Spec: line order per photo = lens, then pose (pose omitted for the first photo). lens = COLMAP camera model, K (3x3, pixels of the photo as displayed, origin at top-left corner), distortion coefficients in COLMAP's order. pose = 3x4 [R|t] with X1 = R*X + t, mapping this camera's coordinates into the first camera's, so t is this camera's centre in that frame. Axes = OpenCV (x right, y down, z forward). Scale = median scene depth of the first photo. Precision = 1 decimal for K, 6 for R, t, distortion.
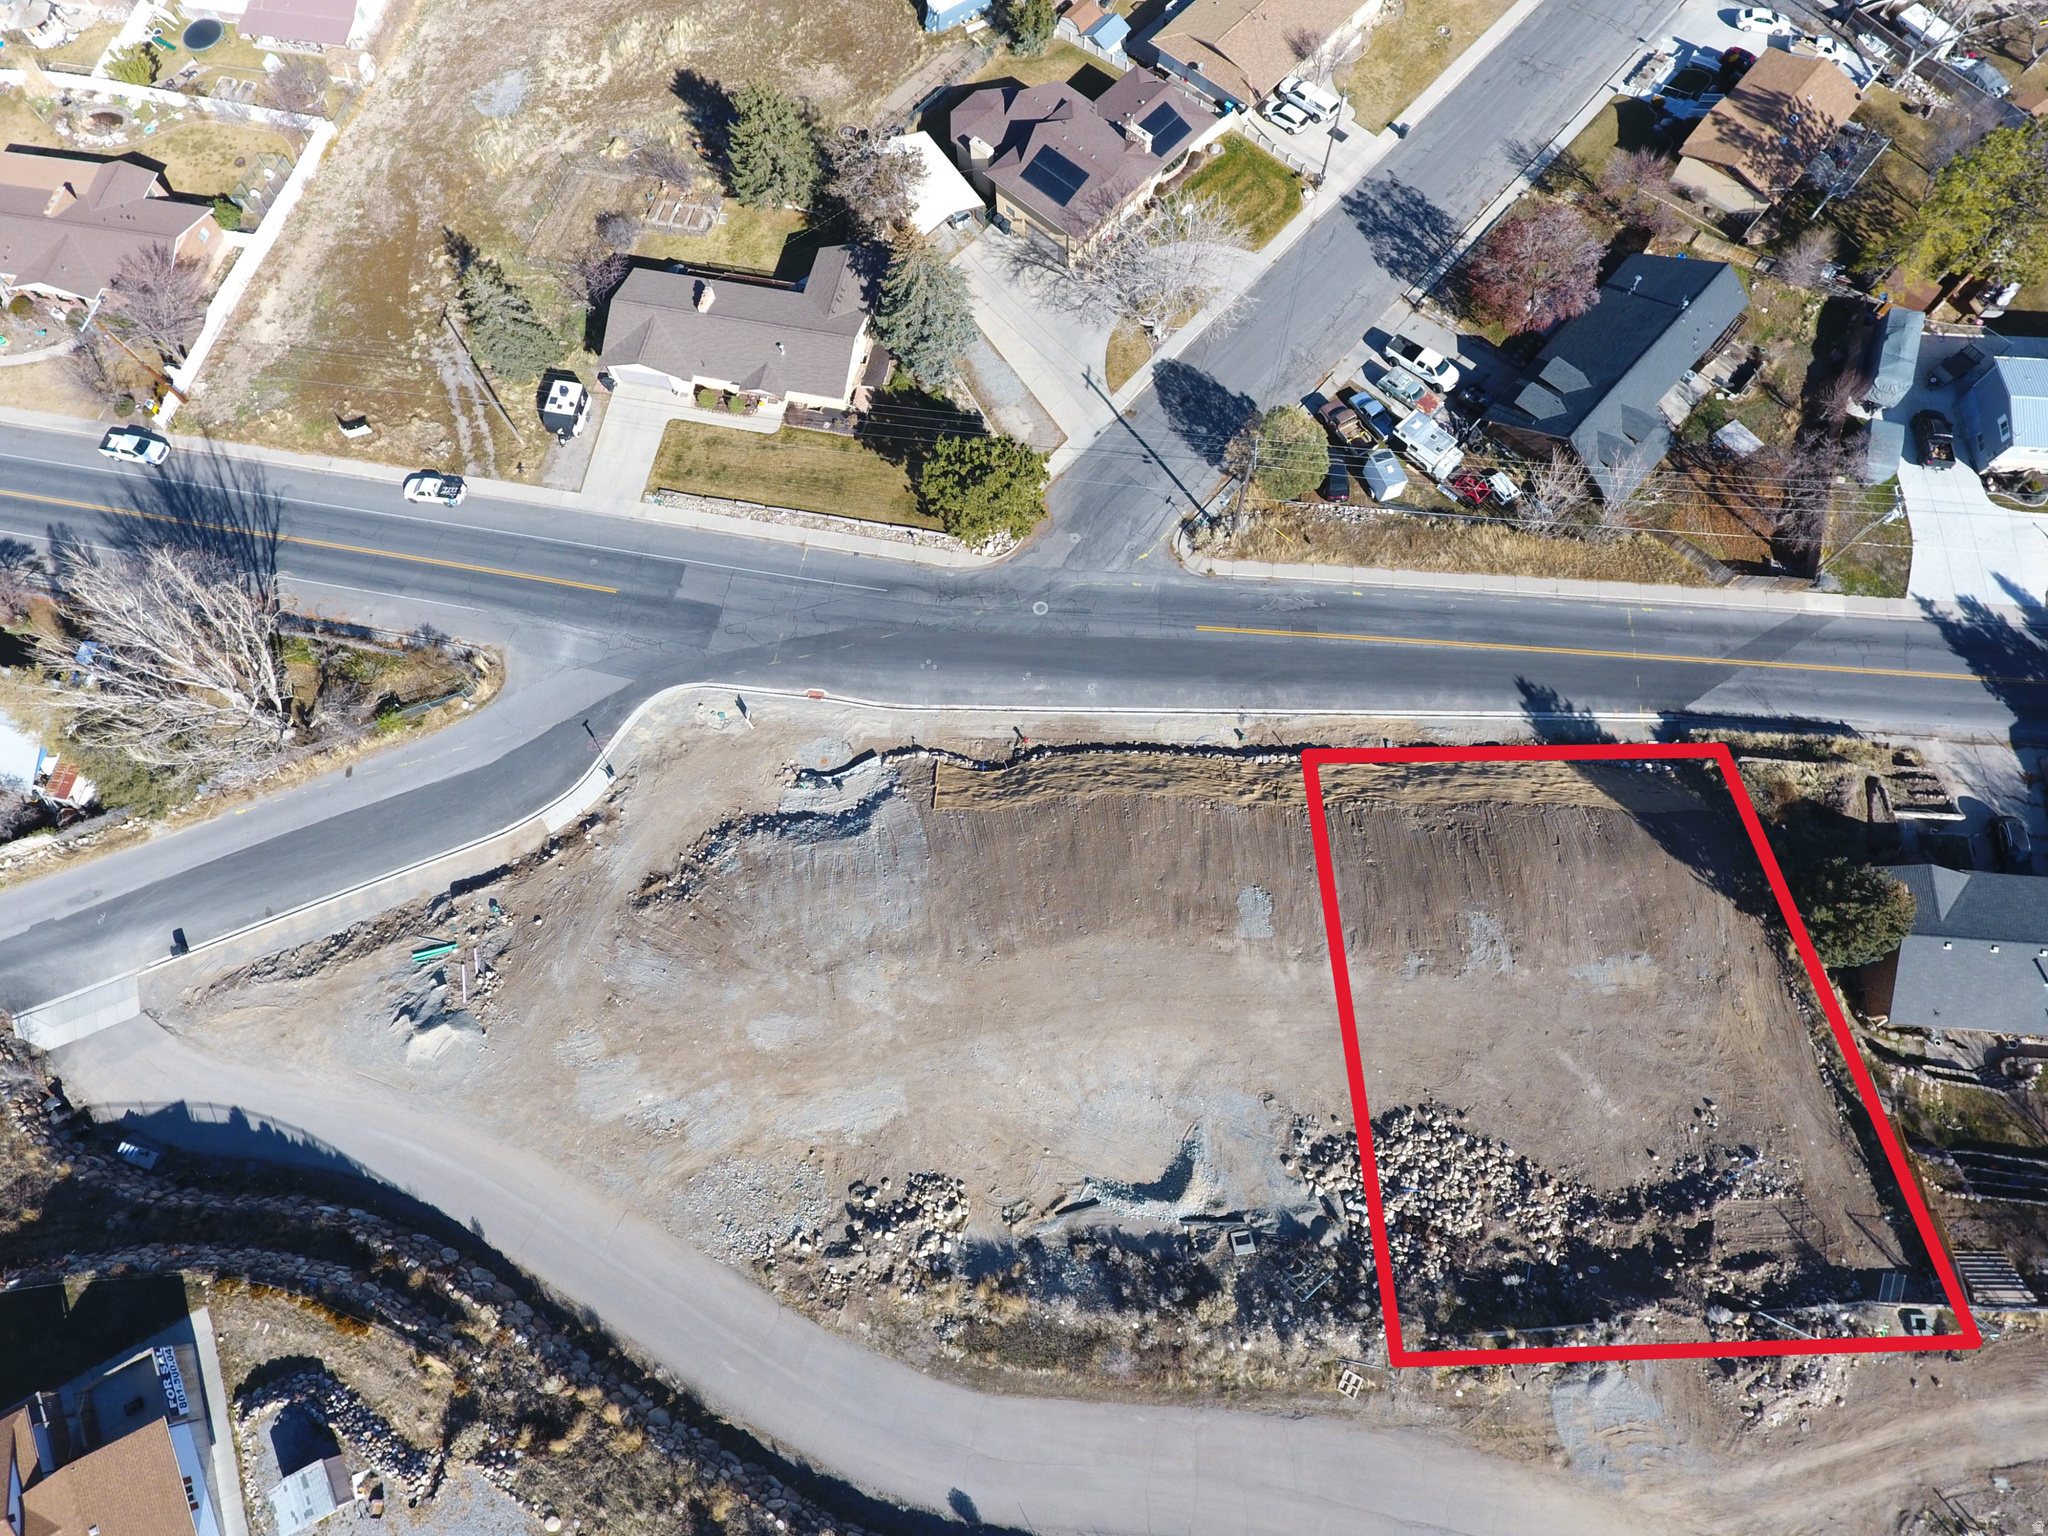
lens RADIAL K [[1194.3, 0, 990.6], [0, 1194.3, 767.8], [0, 0, 1]] dist [-0.003724, -0.001301]
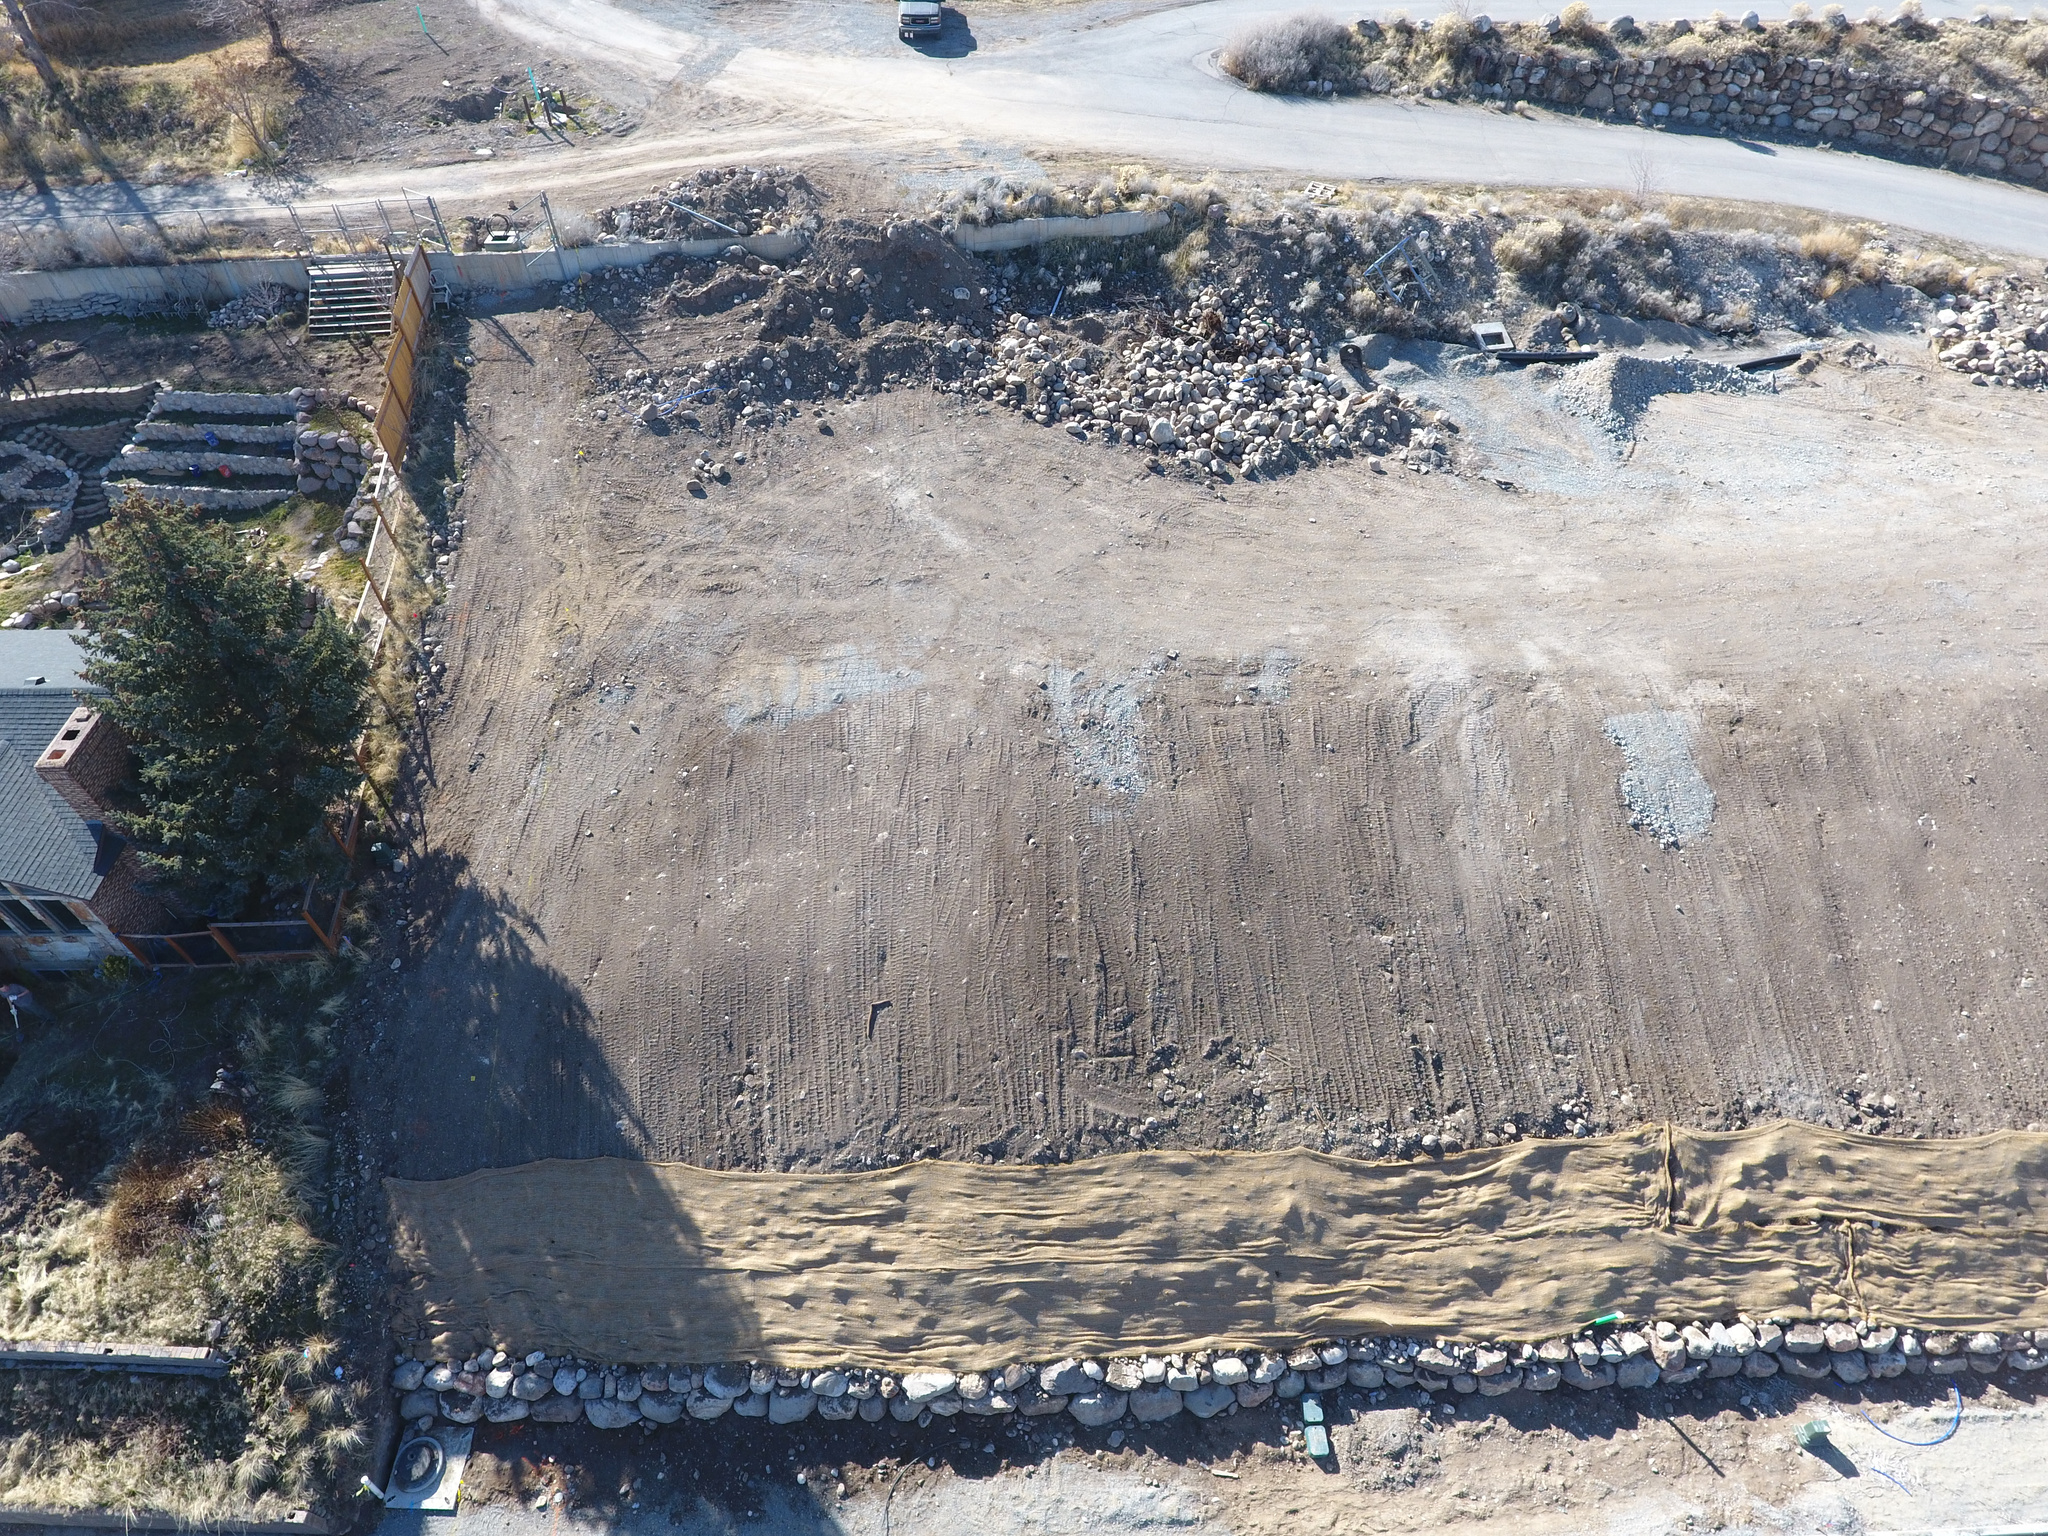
lens RADIAL K [[1194.3, 0, 990.6], [0, 1194.3, 767.8], [0, 0, 1]] dist [-0.003724, -0.001301]
pose [[-0.994767, 0.102037, 0.005269, 0.486123], [-0.044726, -0.481243, 0.875446, -0.236755], [0.091864, 0.870628, 0.483288, 0.866948]]
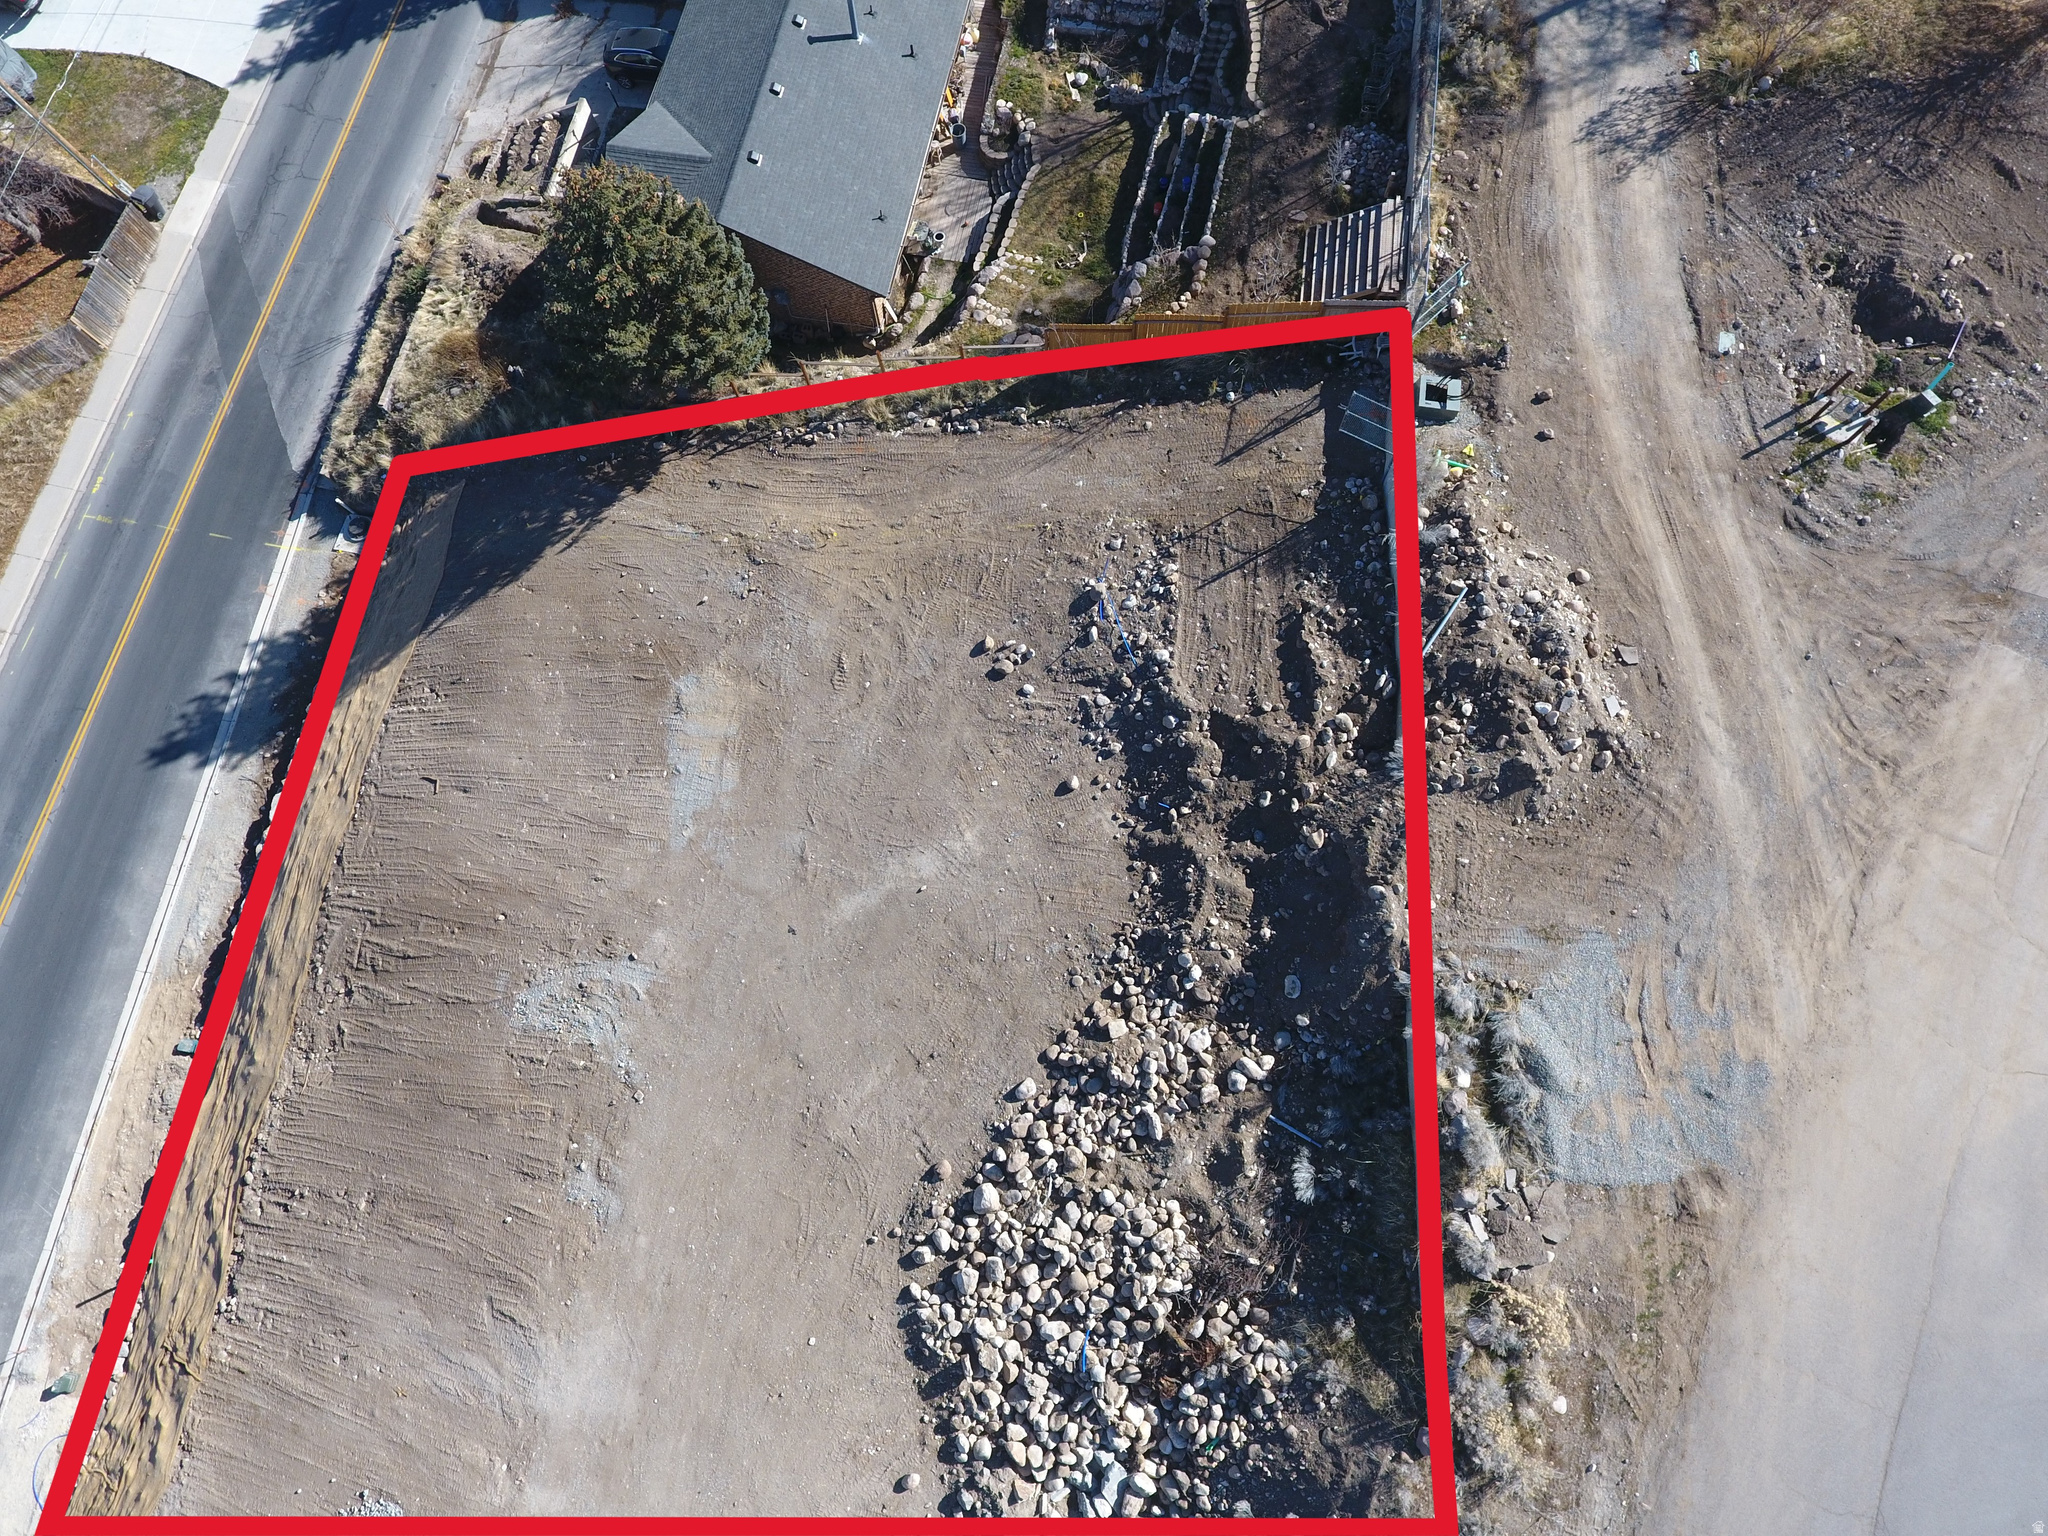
lens RADIAL K [[1194.3, 0, 990.6], [0, 1194.3, 767.8], [0, 0, 1]] dist [-0.003724, -0.001301]
pose [[0.128713, -0.941504, 0.311452, 0.407423], [0.953813, 0.203495, 0.220975, 0.188273], [-0.271428, 0.268625, 0.924212, 0.566106]]
